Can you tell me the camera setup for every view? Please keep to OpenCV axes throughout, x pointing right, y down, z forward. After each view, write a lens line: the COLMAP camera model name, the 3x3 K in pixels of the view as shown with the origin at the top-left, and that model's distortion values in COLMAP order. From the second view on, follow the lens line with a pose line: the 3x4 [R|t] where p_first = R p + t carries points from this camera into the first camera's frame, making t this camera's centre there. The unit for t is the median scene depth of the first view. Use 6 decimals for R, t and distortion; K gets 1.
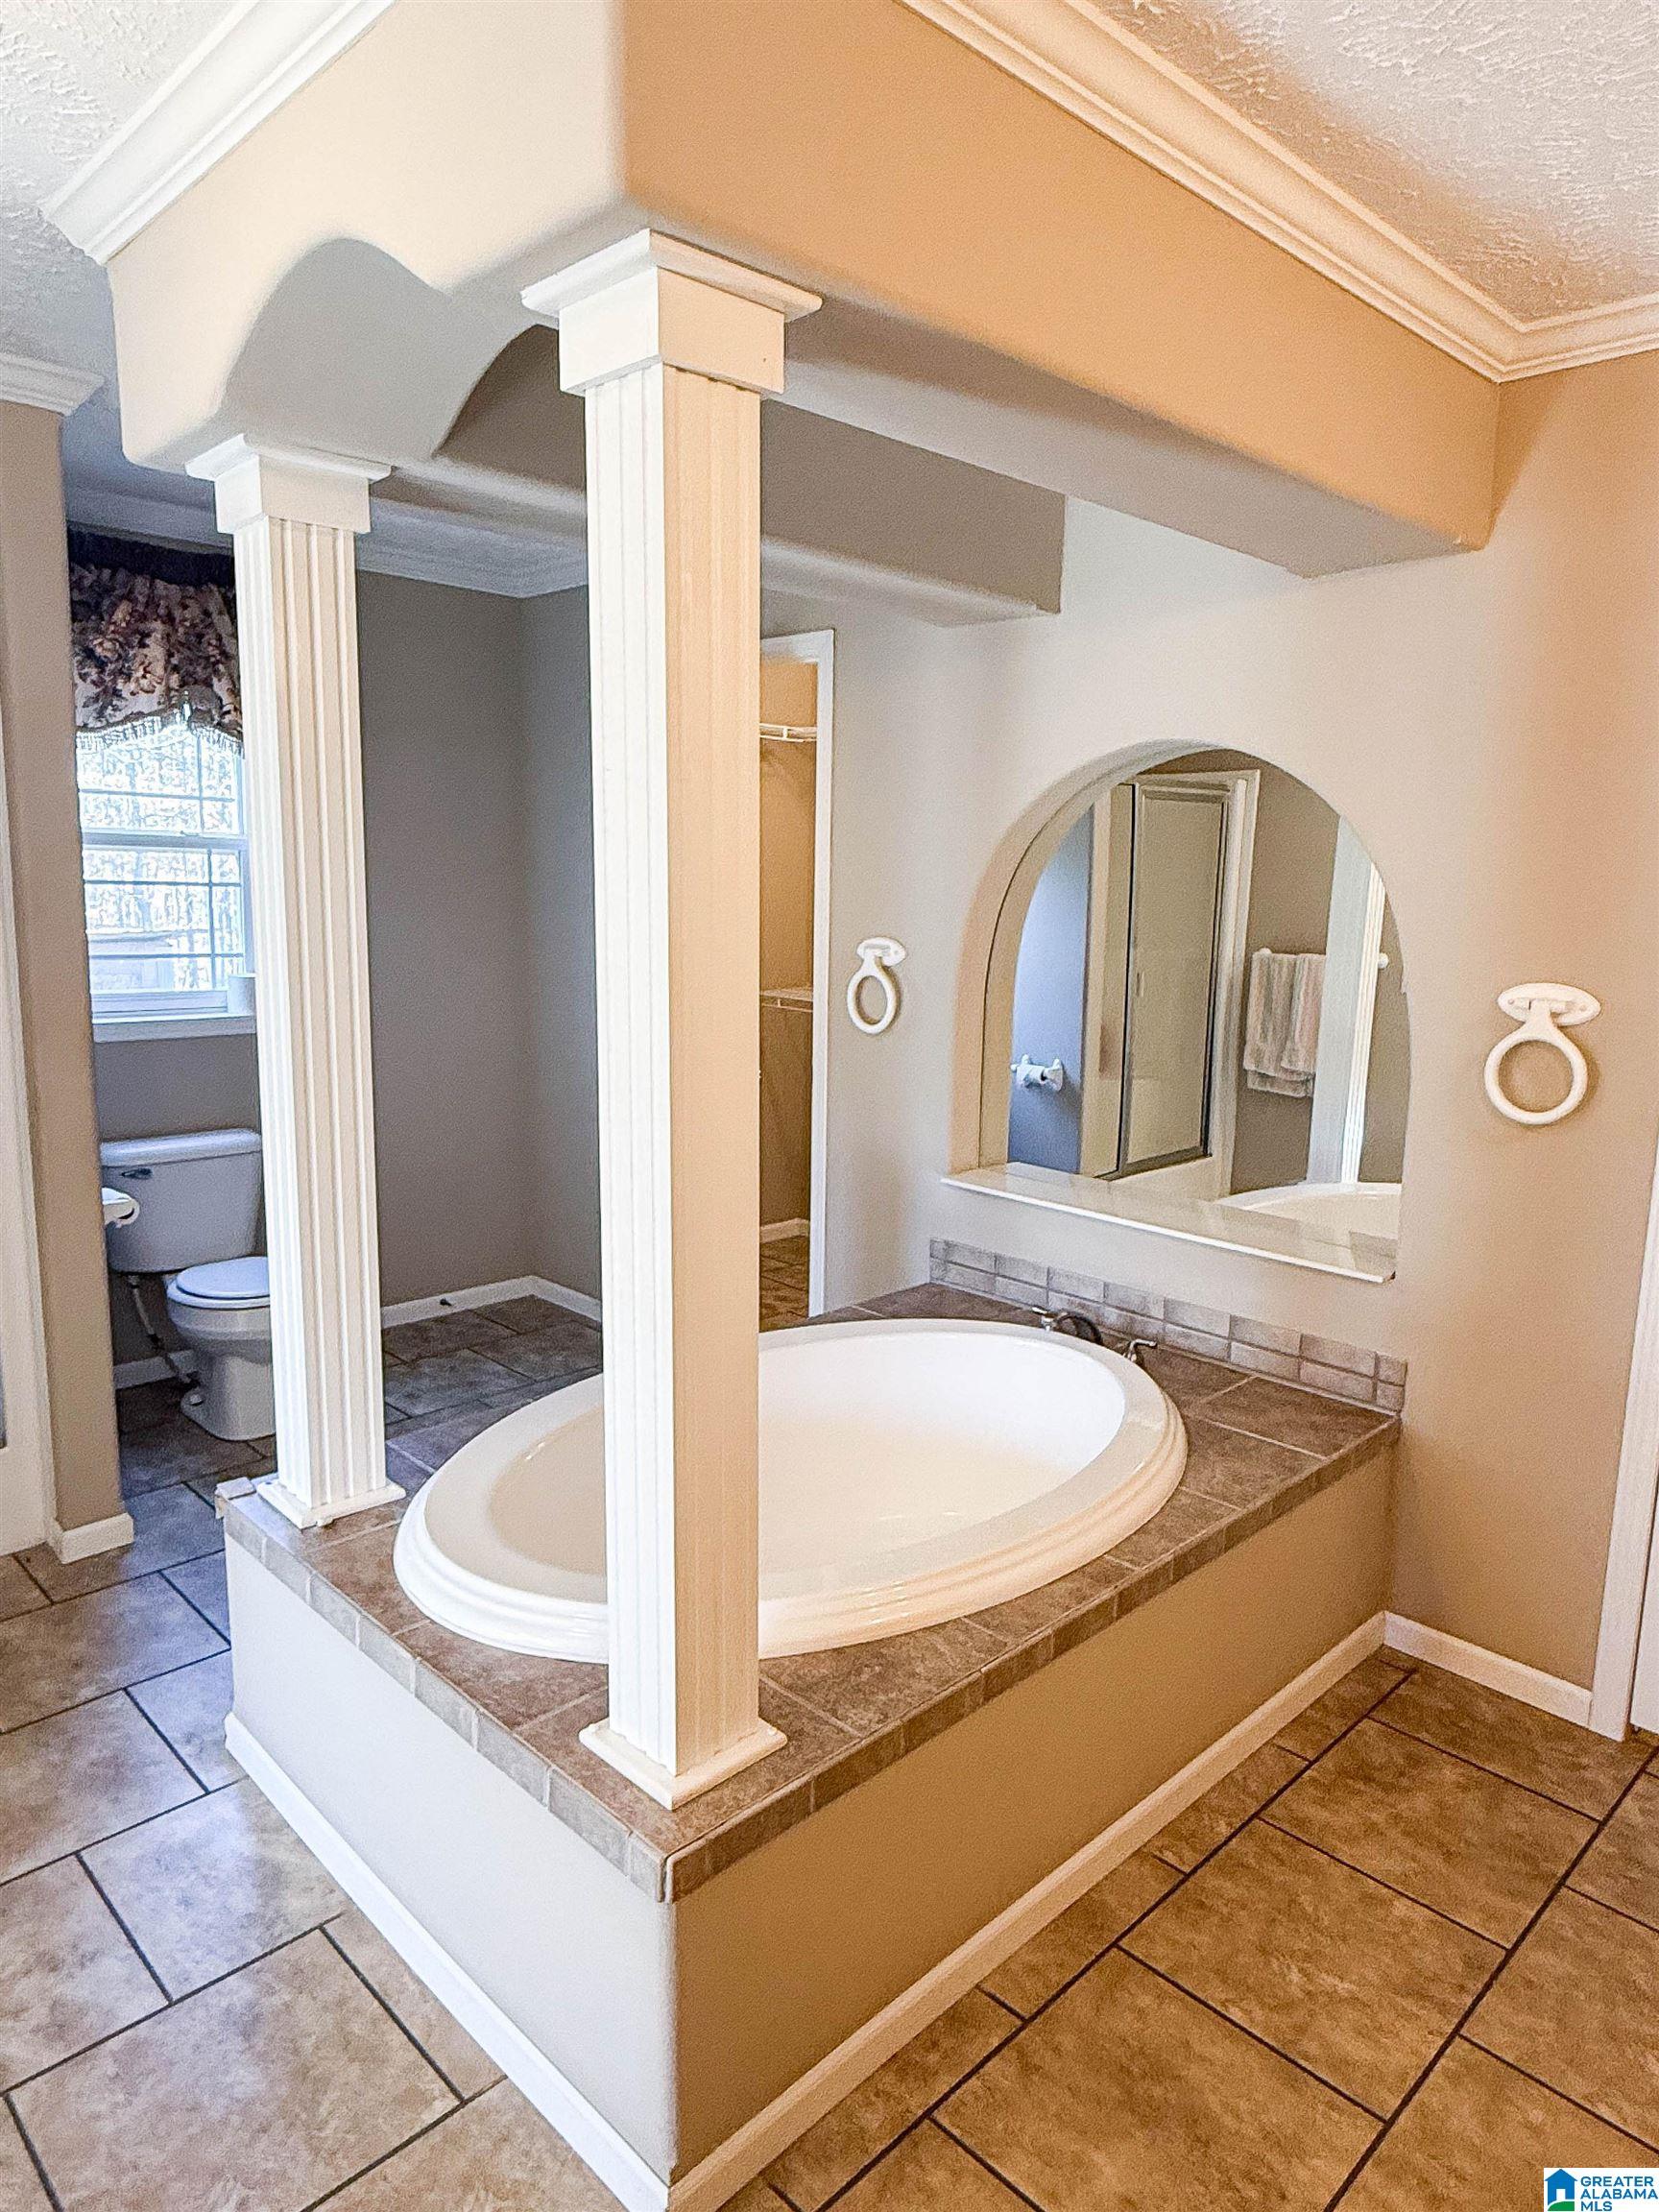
lens RADIAL K [[1390.6, 0, 829.5], [0, 1390.6, 1106.0], [0, 0, 1]] dist [0.000373, 0.001812]
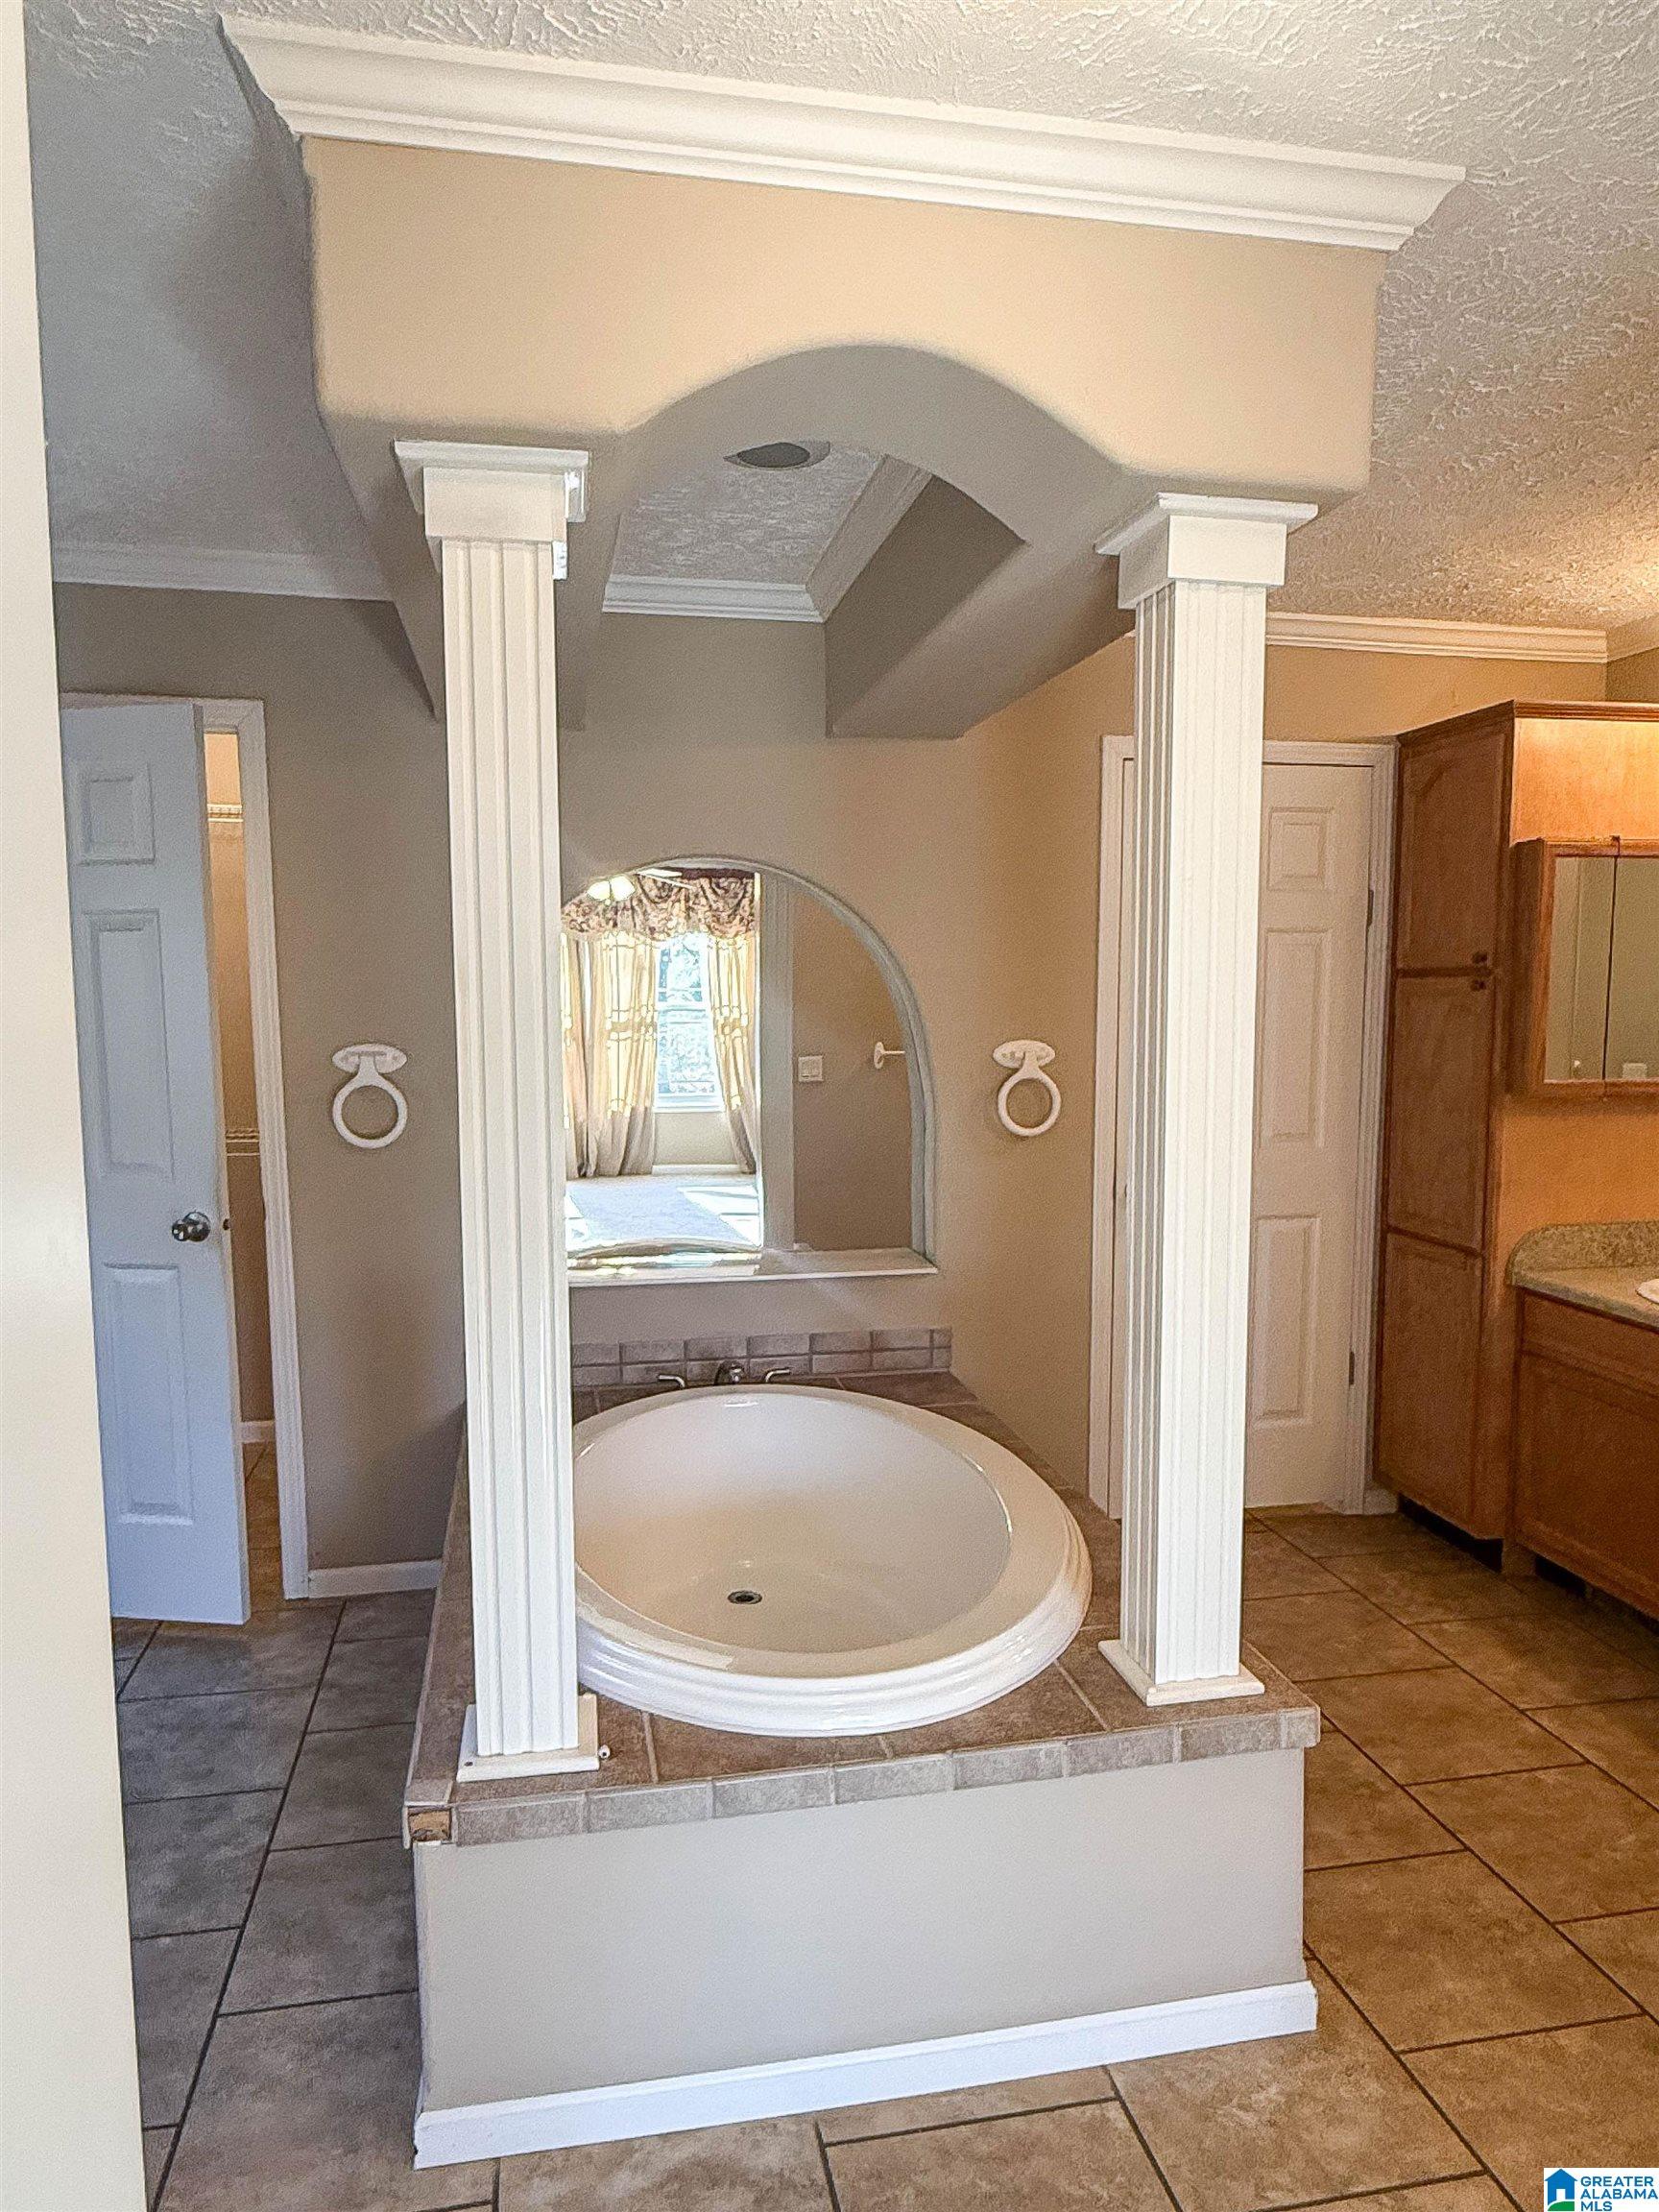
lens RADIAL K [[1436.8, 0, 829.5], [0, 1436.8, 1106.0], [0, 0, 1]] dist [-0.003035, 0.001832]
pose [[0.552179, -0.090735, 0.828774, -0.617992], [0.149237, 0.988762, 0.008820, -0.045672], [-0.820260, 0.118813, 0.559514, 0.232061]]
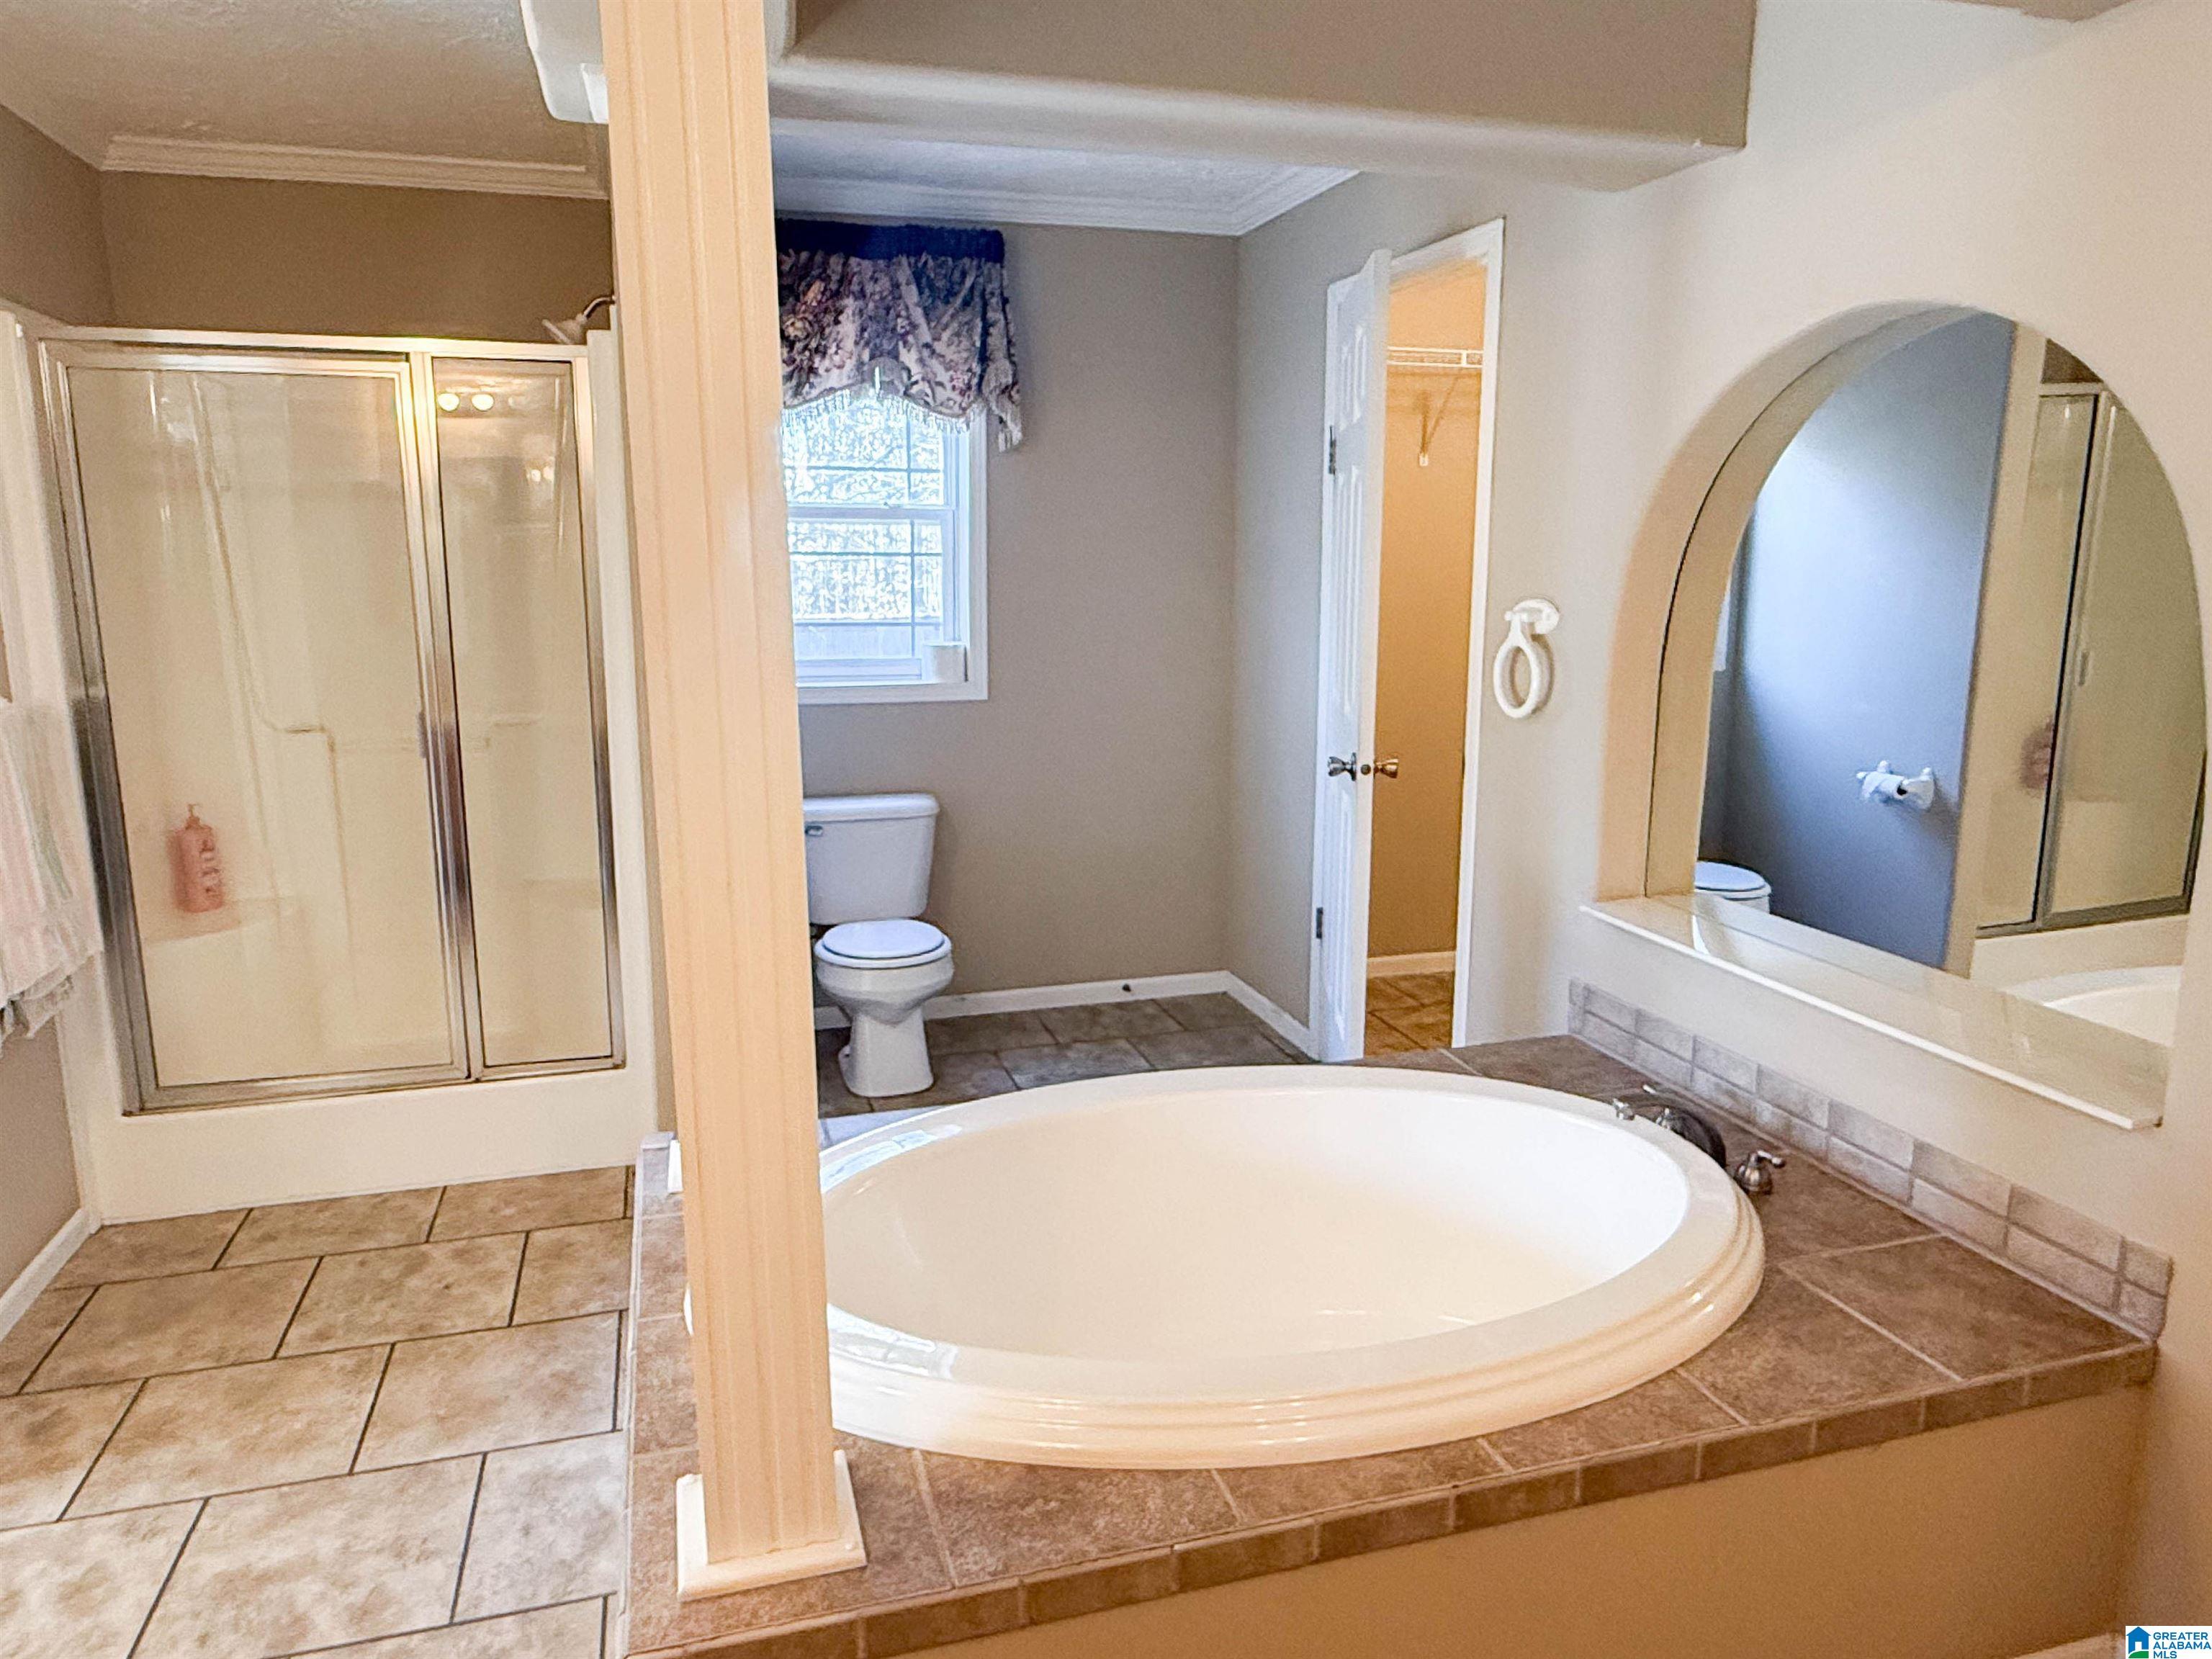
lens RADIAL K [[1436.8, 0, 1083.7], [0, 1436.8, 823.8], [0, 0, 1]] dist [-0.003035, 0.001832]
pose [[0.879547, 0.066707, -0.471113, 0.217020], [-0.057612, 0.997769, 0.033720, -0.005036], [0.472311, -0.002516, 0.881428, 0.155008]]
